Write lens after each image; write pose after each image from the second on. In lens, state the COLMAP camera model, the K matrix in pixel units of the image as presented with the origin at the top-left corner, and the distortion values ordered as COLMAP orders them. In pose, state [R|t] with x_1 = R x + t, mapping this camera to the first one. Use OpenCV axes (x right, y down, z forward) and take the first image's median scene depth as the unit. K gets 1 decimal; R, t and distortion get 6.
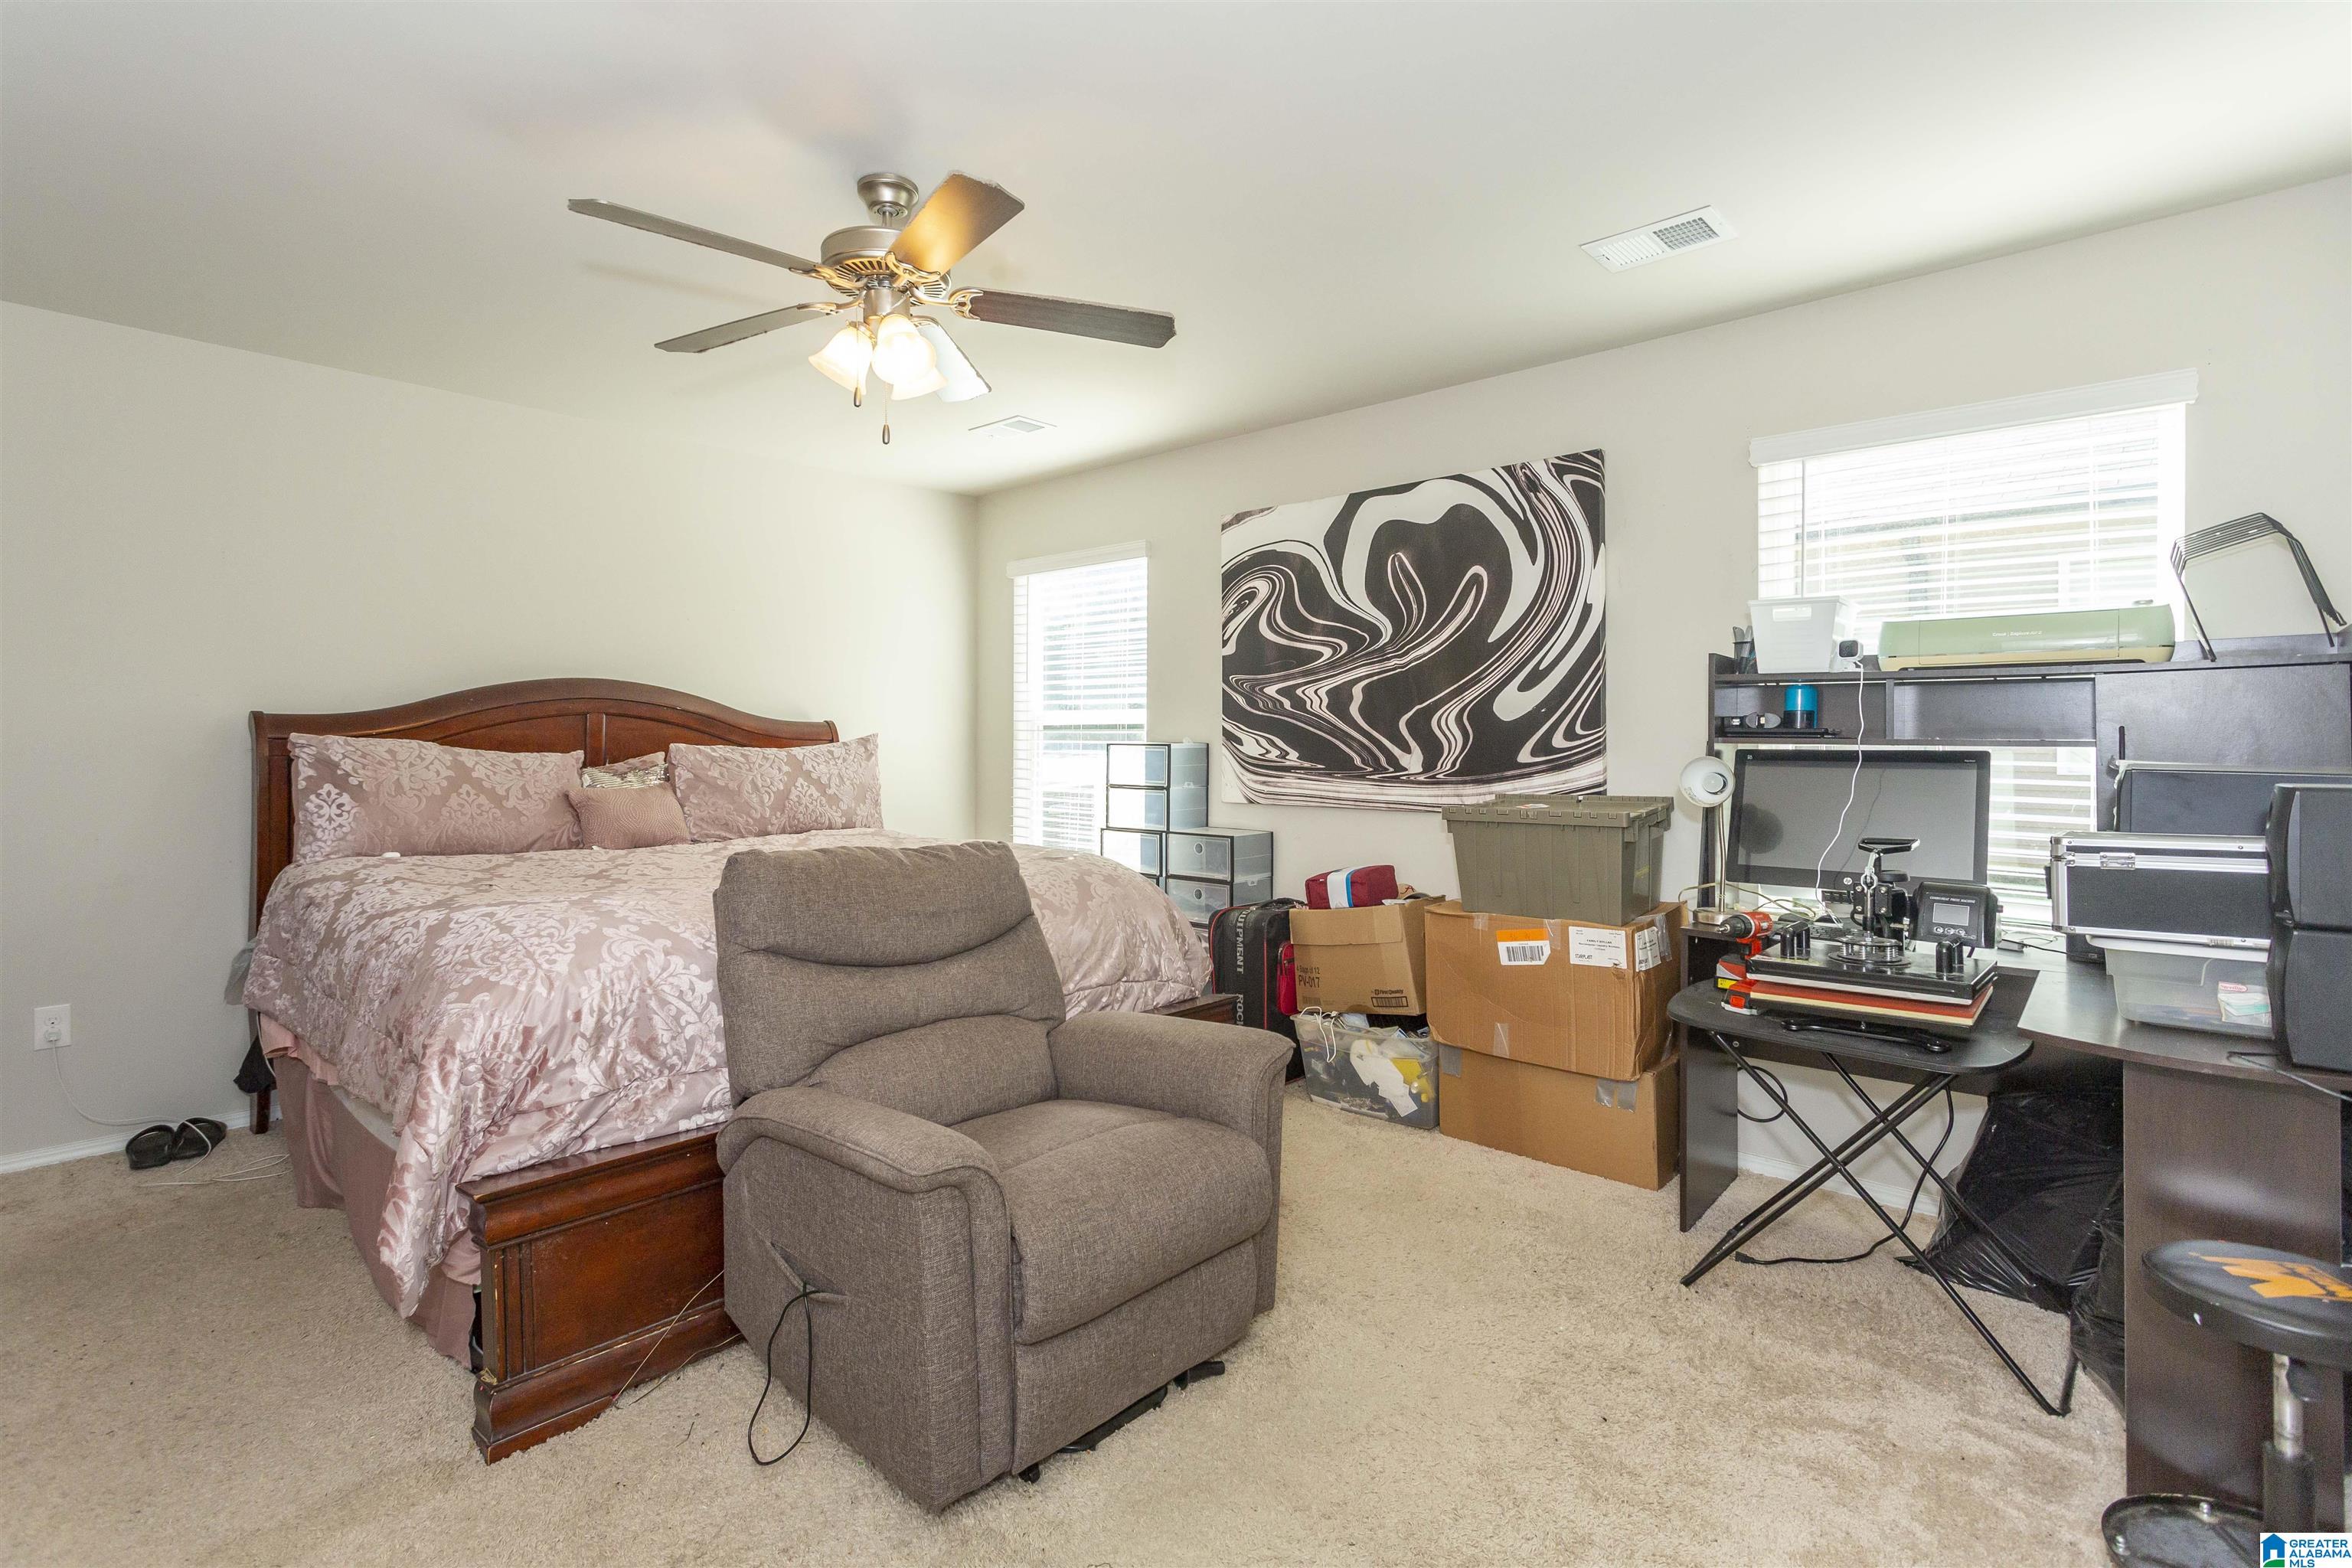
lens RADIAL K [[1107.8, 0, 1170.4], [0, 1107.8, 769.1], [0, 0, 1]] dist [0.001496, 0.002205]
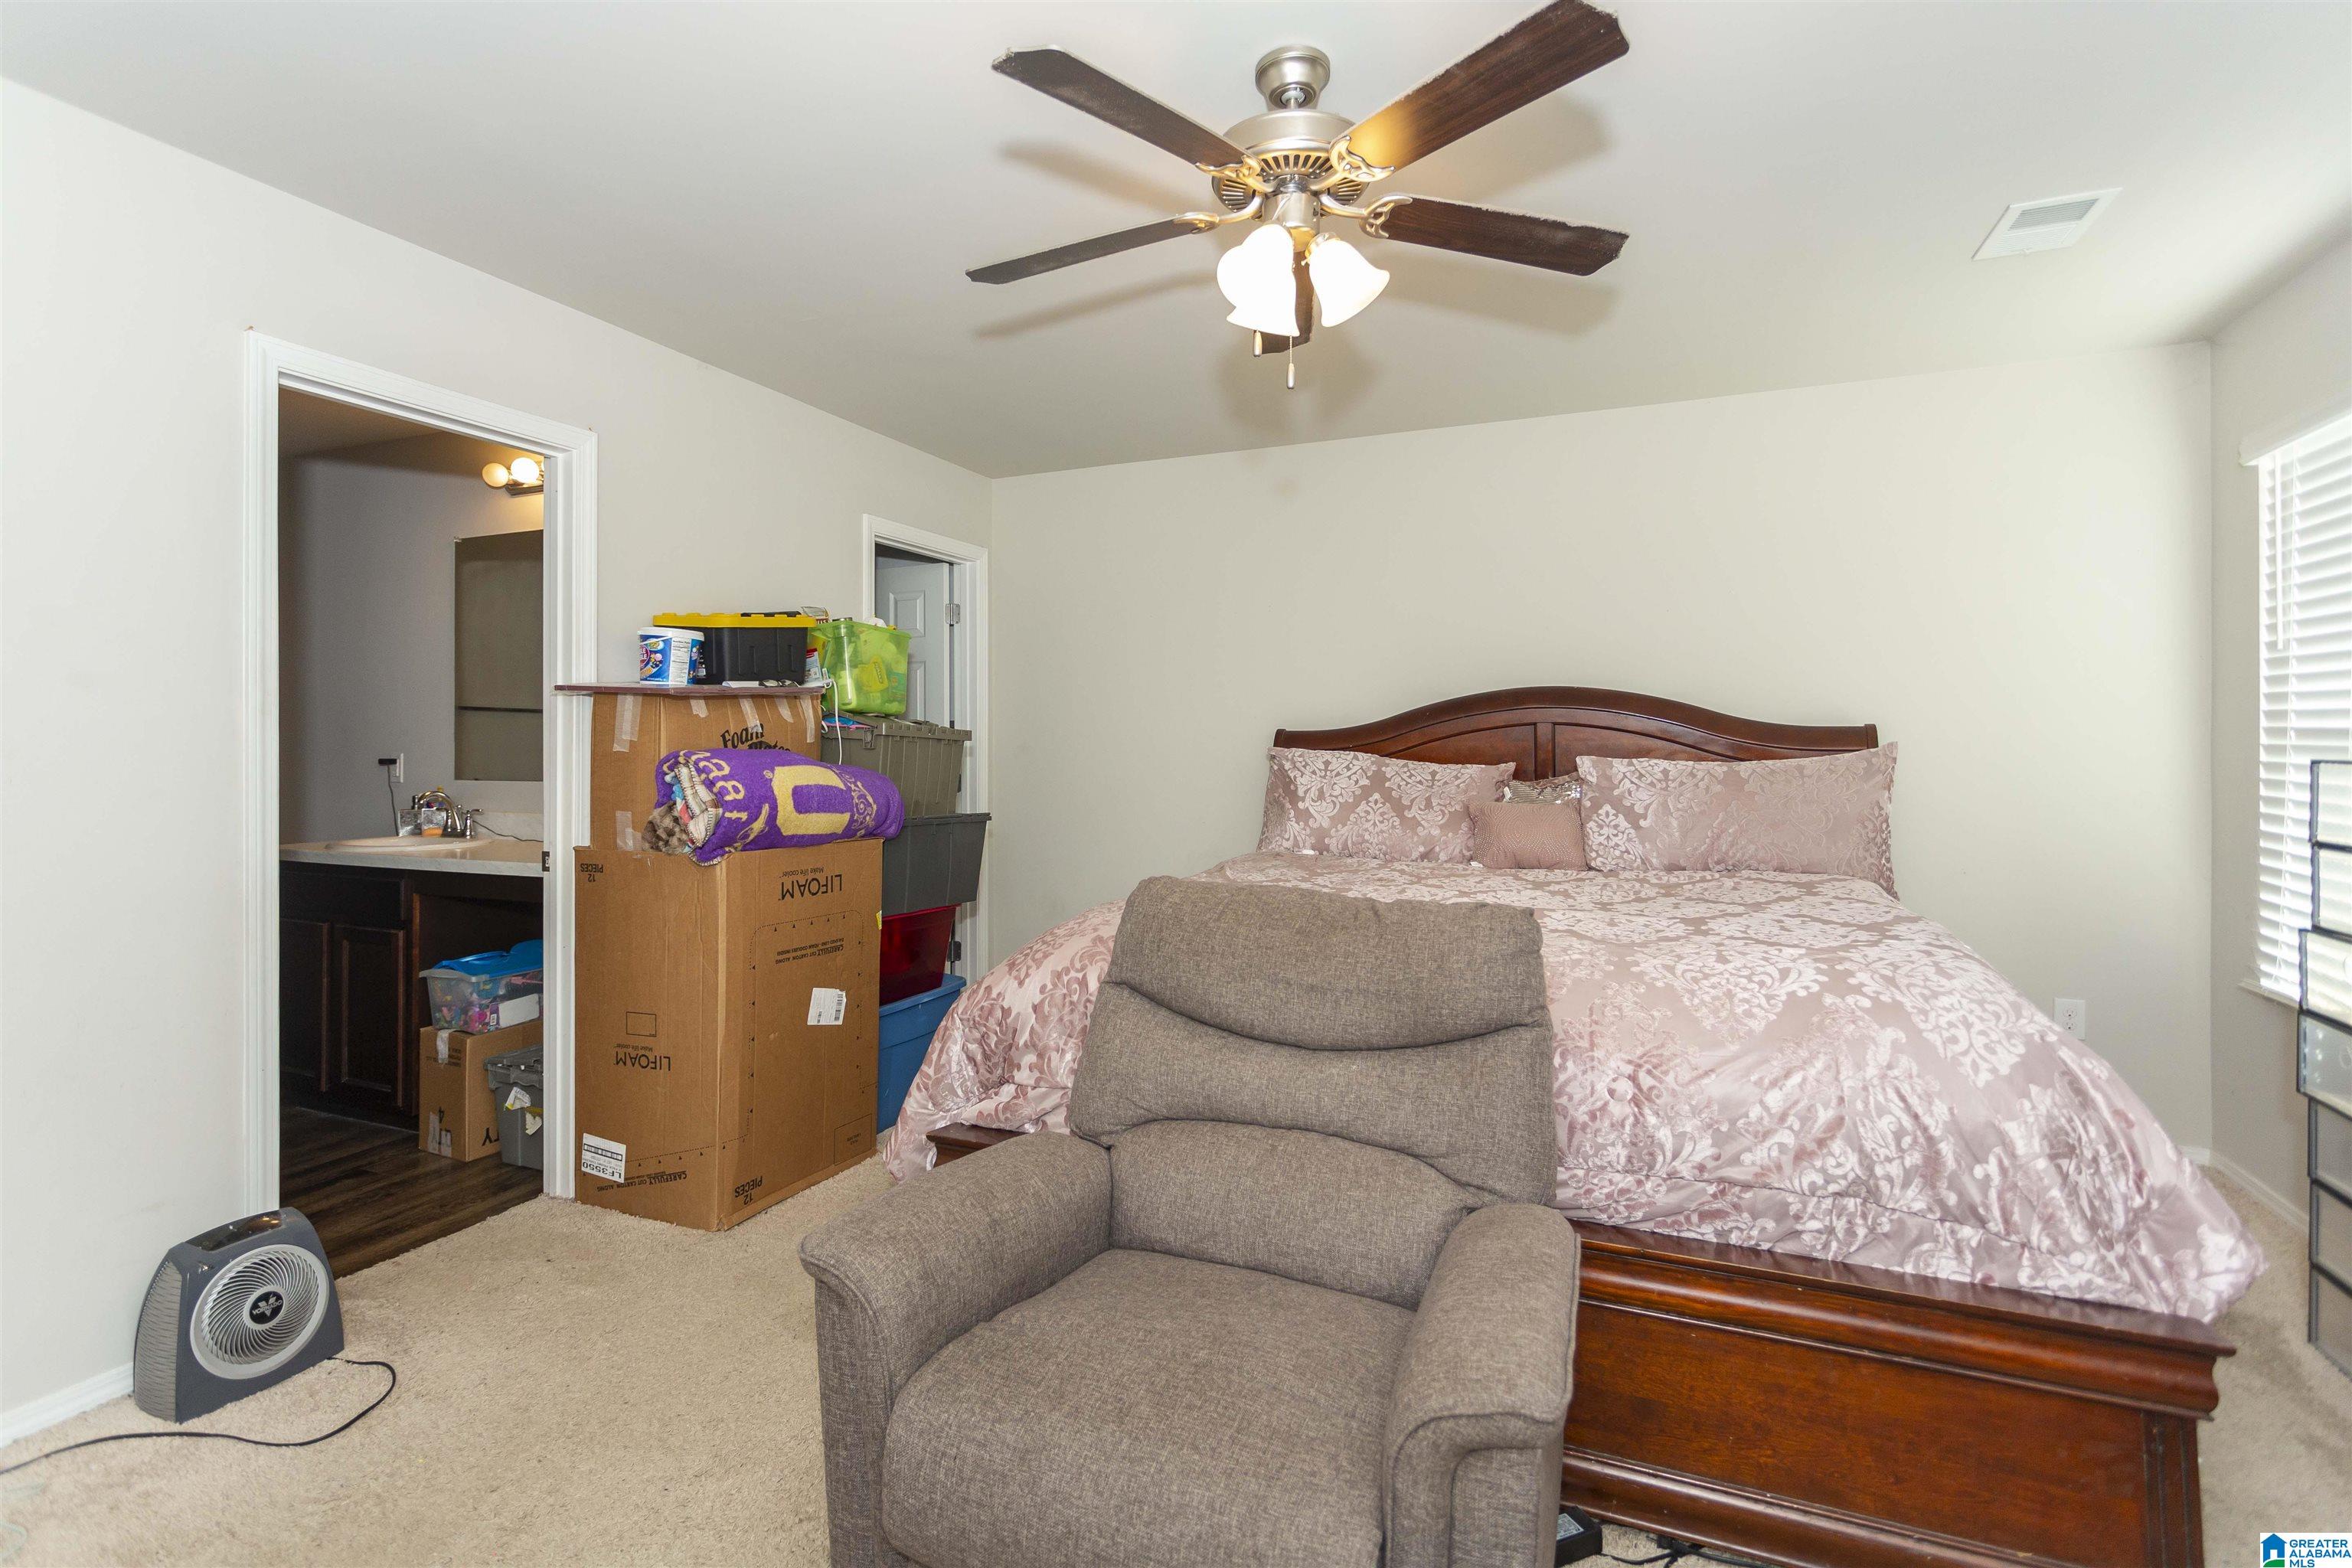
lens RADIAL K [[1159.1, 0, 1182.0], [0, 1159.1, 745.8], [0, 0, 1]] dist [0.010978, 0.000164]
pose [[0.336085, -0.001351, -0.941831, 0.340709], [-0.023108, 0.999686, -0.009680, -0.015976], [0.941548, 0.025017, 0.335948, 0.440813]]
